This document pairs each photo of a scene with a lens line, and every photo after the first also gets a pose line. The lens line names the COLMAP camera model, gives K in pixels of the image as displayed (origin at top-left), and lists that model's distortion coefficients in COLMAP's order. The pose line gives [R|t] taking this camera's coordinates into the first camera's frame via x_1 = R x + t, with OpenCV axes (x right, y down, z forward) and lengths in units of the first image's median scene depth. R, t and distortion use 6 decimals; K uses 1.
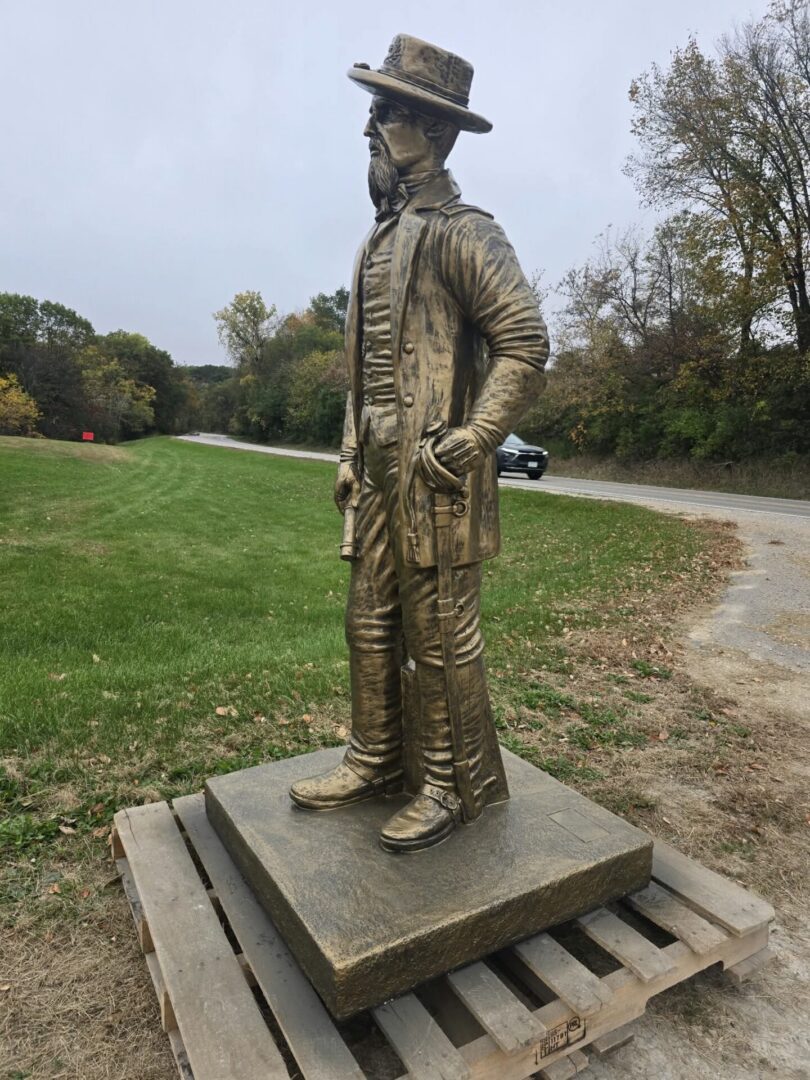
lens RADIAL K [[726.3, 0, 392.3], [0, 726.3, 528.3], [0, 0, 1]] dist [0.059213, -0.053378]
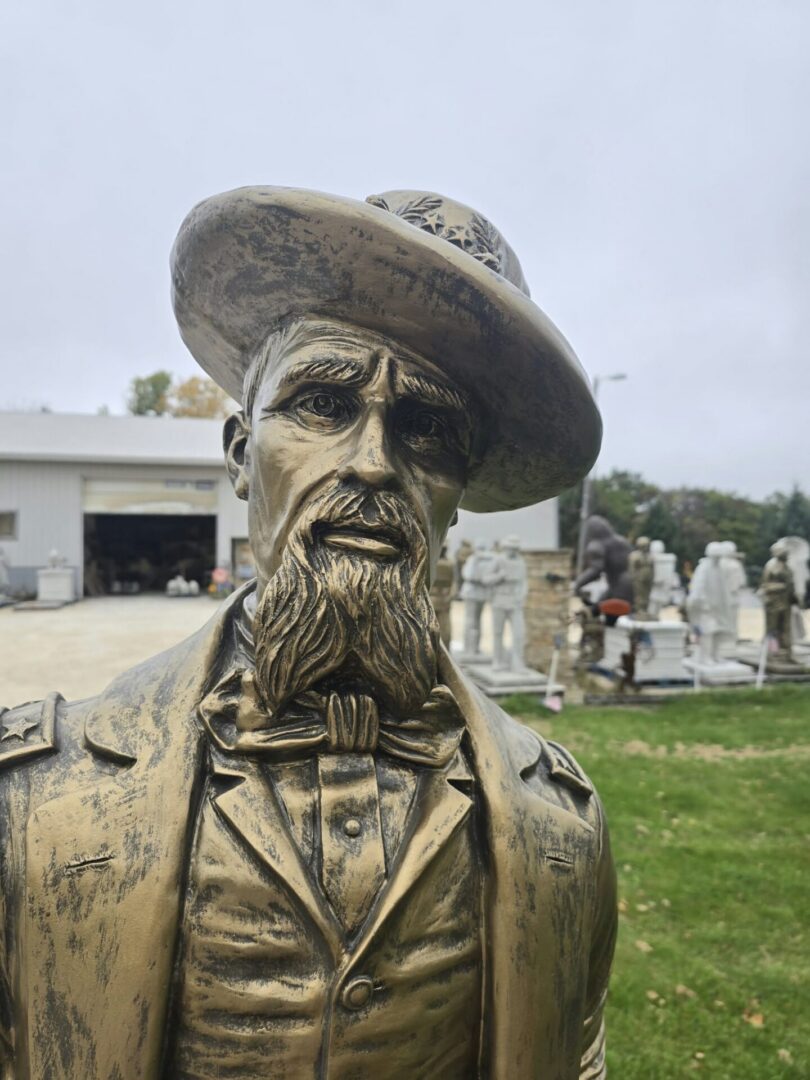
lens RADIAL K [[752.5, 0, 393.1], [0, 752.5, 527.0], [0, 0, 1]] dist [0.026457, -0.031200]
pose [[0.193017, 0.056069, 0.979592, -0.283008], [0.085778, 0.993579, -0.073771, -0.502370], [-0.977439, 0.098266, 0.186969, 0.951759]]
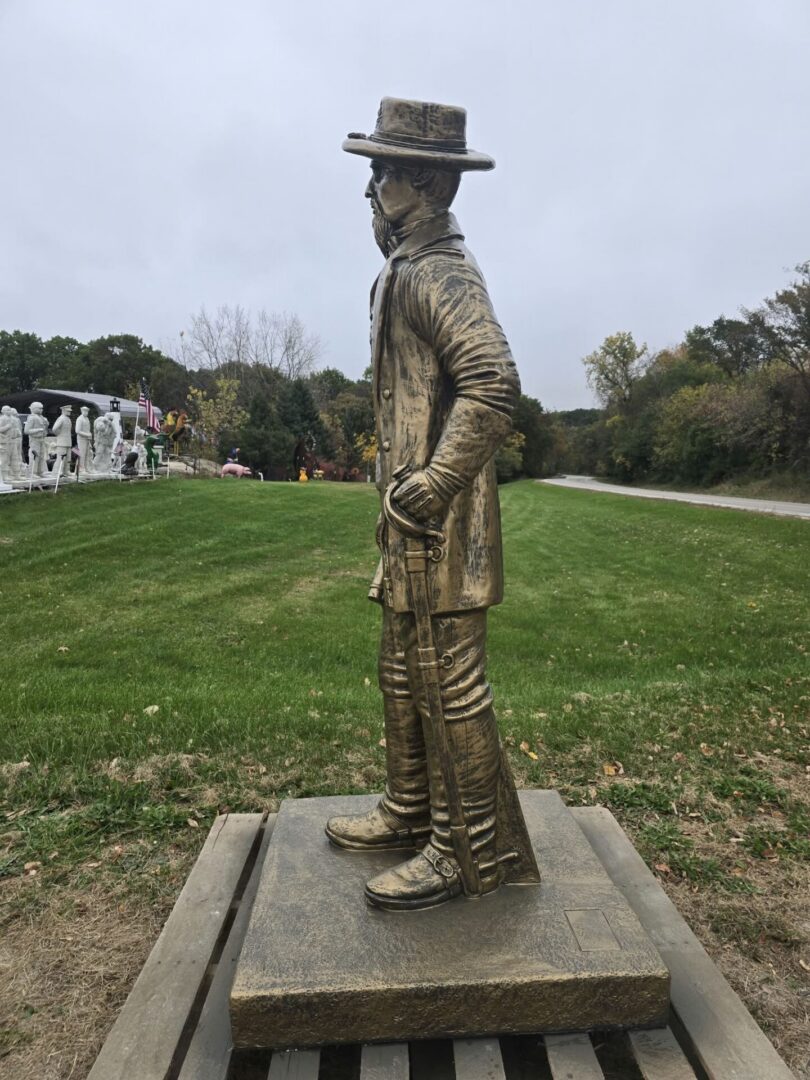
lens RADIAL K [[725.9, 0, 407.4], [0, 725.9, 523.8], [0, 0, 1]] dist [0.075511, -0.084115]
pose [[0.890936, 0.009861, -0.454021, 0.499145], [-0.038448, 0.997813, -0.053777, -0.013961], [0.452498, 0.065368, 0.889367, 0.123422]]
